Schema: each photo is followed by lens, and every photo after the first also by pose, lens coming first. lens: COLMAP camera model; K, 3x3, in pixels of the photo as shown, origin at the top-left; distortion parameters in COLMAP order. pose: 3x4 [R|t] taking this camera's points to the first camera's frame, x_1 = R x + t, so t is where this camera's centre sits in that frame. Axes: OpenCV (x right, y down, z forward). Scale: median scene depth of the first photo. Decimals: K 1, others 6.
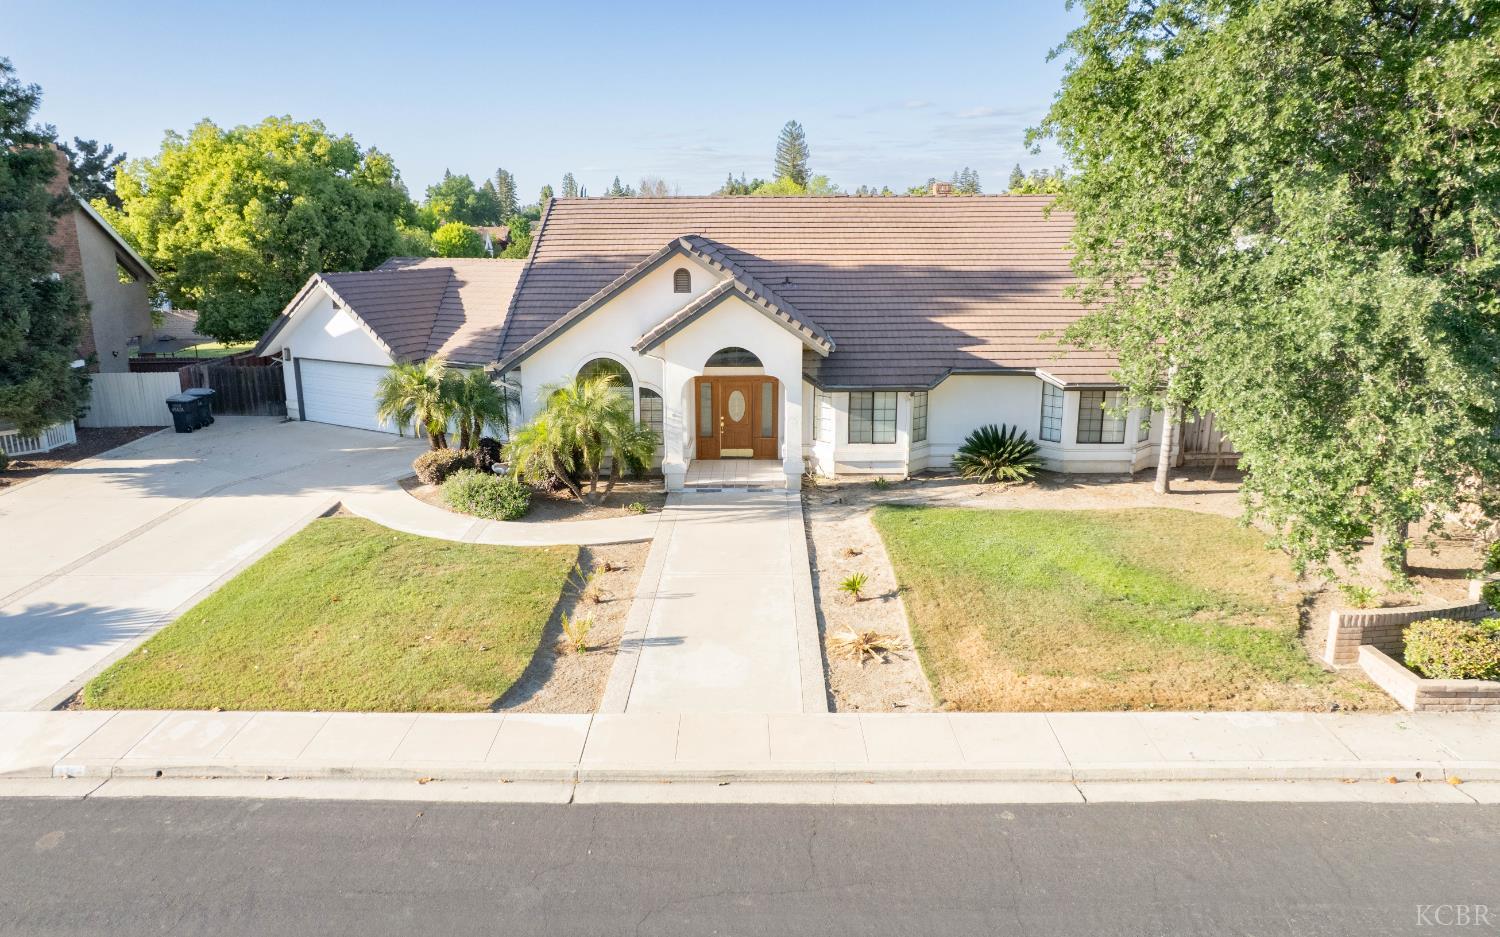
lens RADIAL K [[991.9, 0, 743.0], [0, 991.9, 463.2], [0, 0, 1]] dist [-0.080629, 0.089358]
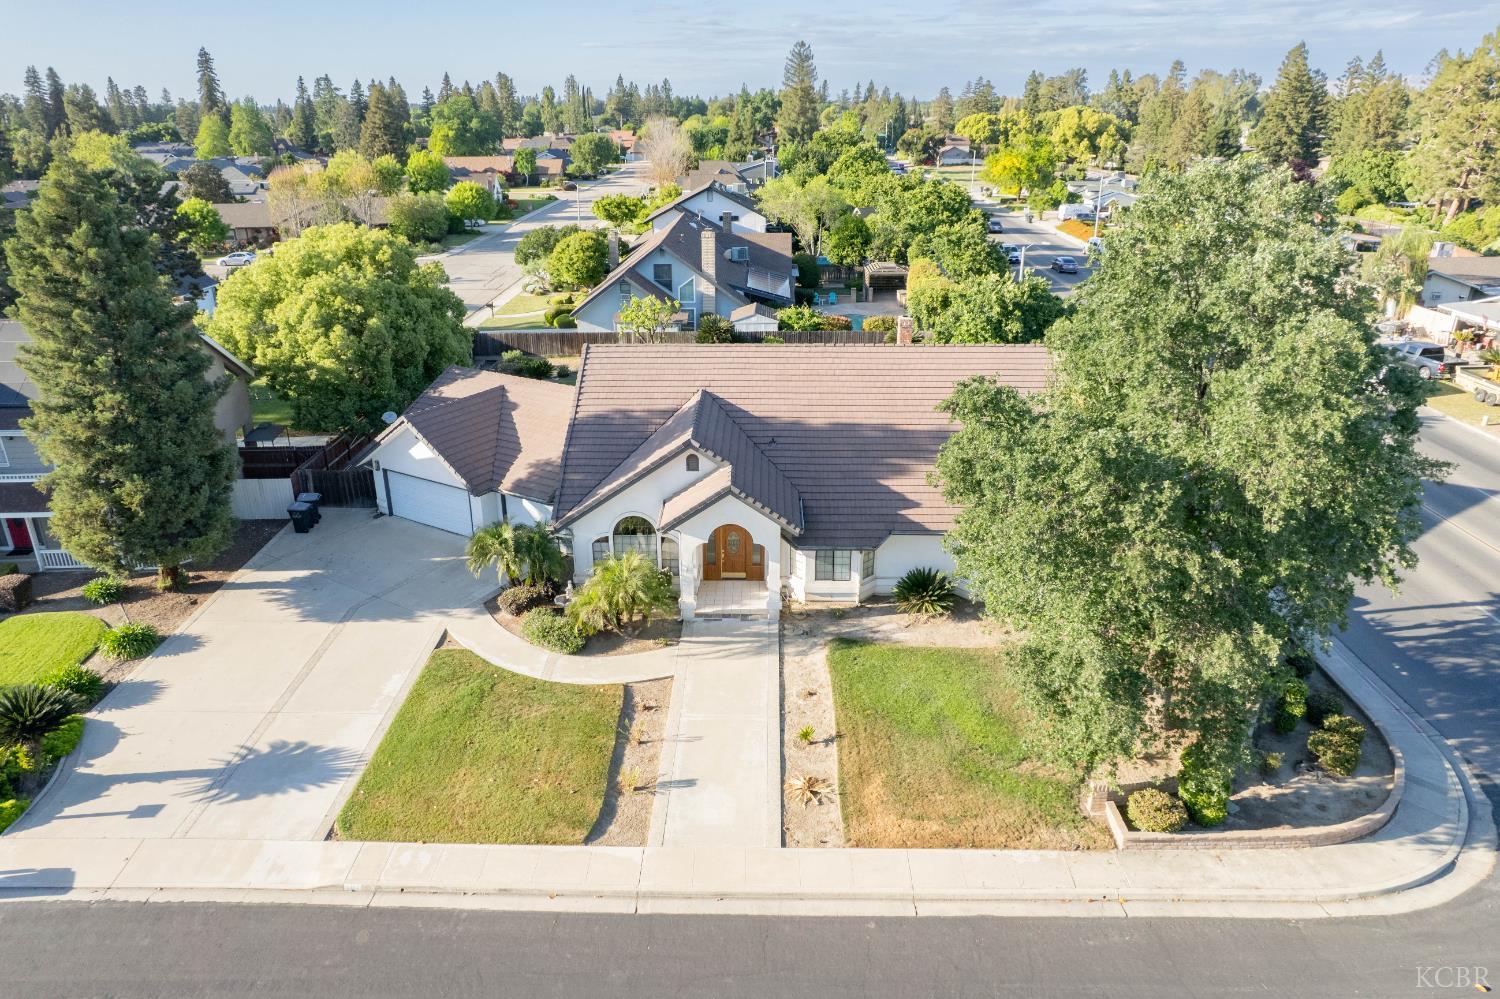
lens RADIAL K [[998.5, 0, 750.0], [0, 998.5, 499.5], [0, 0, 1]] dist [-0.072825, 0.077361]
pose [[0.999987, 0.005116, 0.000627, 0.018863], [-0.005153, 0.990162, 0.139833, -0.391693], [0.000095, -0.139835, 0.990175, -0.414891]]
